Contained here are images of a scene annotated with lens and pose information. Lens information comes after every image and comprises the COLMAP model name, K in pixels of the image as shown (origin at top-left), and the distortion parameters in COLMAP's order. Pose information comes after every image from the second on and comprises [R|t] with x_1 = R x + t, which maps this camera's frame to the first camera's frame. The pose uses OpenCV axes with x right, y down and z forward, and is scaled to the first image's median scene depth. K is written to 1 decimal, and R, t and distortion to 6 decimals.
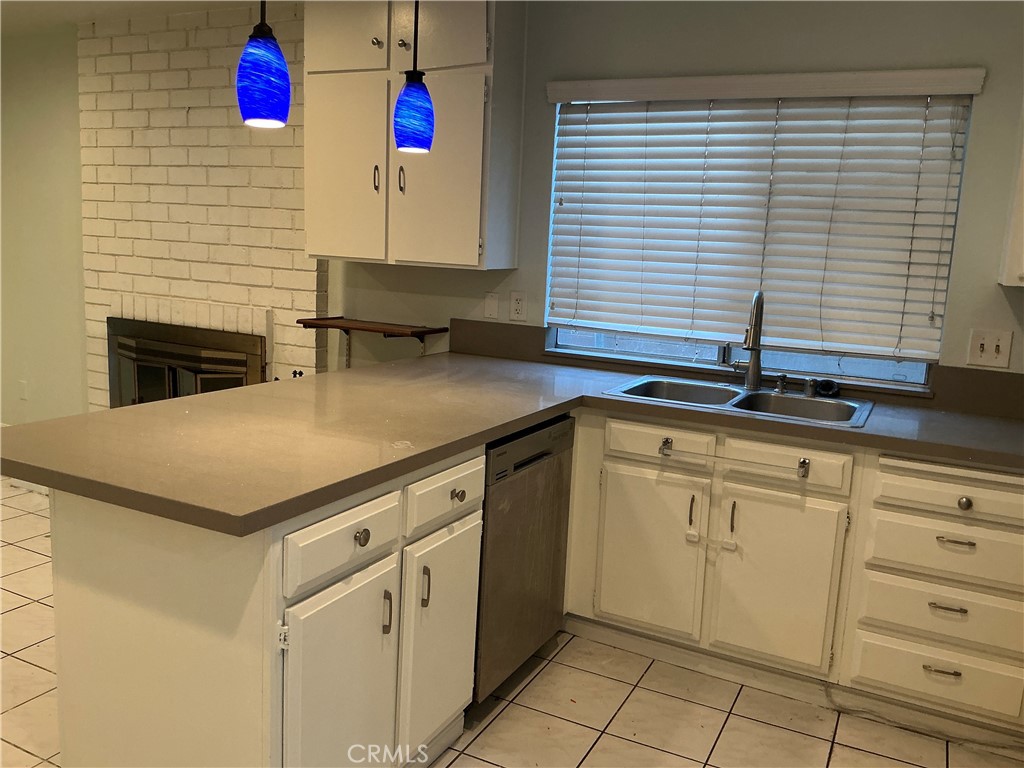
lens RADIAL K [[847.7, 0, 511.9], [0, 847.7, 379.5], [0, 0, 1]] dist [0.098798, -0.182517]
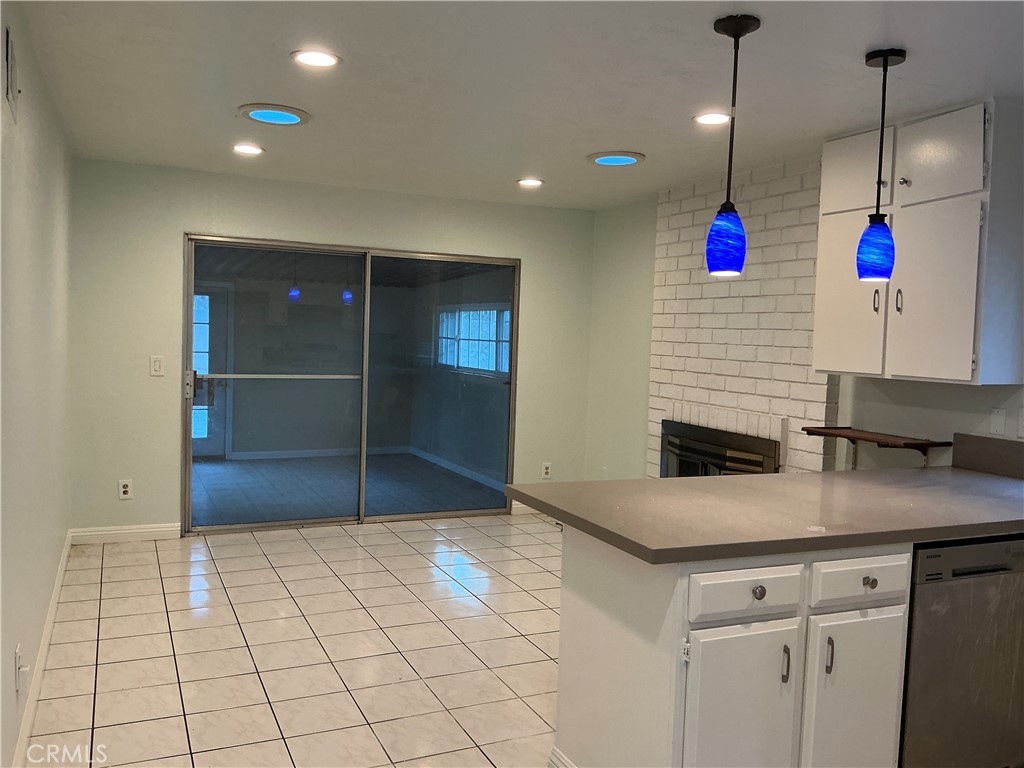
lens RADIAL K [[847.7, 0, 506.9], [0, 847.7, 379.8], [0, 0, 1]] dist [0.098798, -0.182517]
pose [[0.778503, 0.011919, -0.627528, 0.144058], [-0.095004, 0.990537, -0.099048, 0.015552], [0.620409, 0.136727, 0.772269, -0.110946]]
